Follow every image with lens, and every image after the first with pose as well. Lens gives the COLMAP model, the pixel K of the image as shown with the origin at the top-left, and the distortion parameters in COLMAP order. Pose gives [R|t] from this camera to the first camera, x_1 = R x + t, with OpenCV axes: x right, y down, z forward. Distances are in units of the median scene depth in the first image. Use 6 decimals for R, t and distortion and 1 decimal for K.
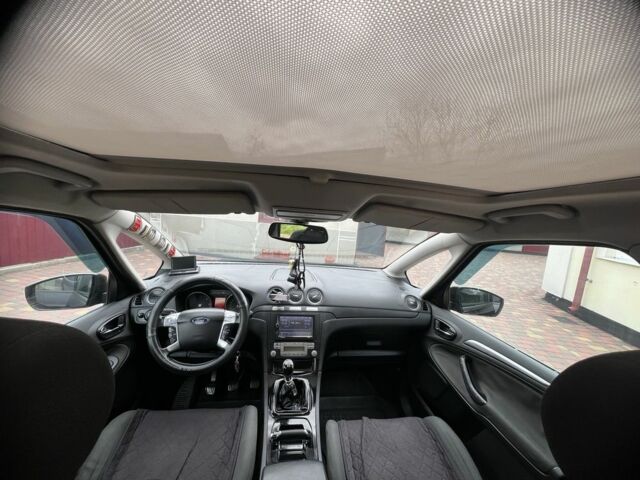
lens RADIAL K [[255.5, 0, 320.0], [0, 255.5, 240.0], [0, 0, 1]] dist [-0.002288, -0.000111]
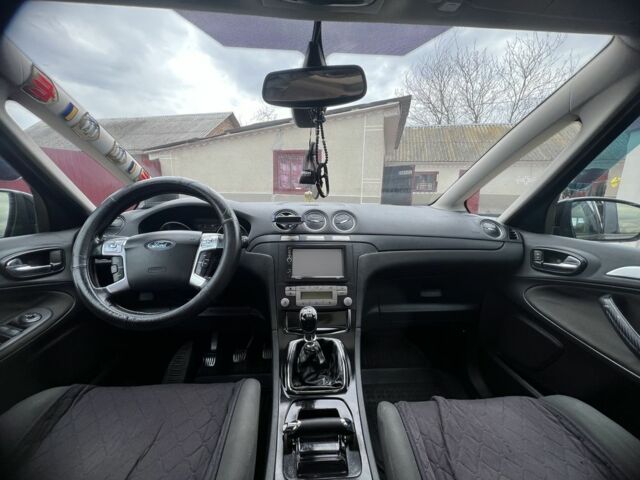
lens RADIAL K [[255.5, 0, 320.0], [0, 255.5, 240.0], [0, 0, 1]] dist [-0.002288, -0.000111]
pose [[0.995937, -0.046110, -0.077358, -0.039186], [0.051206, 0.996554, 0.065249, 0.263616], [0.074083, -0.068945, 0.994866, 0.393214]]
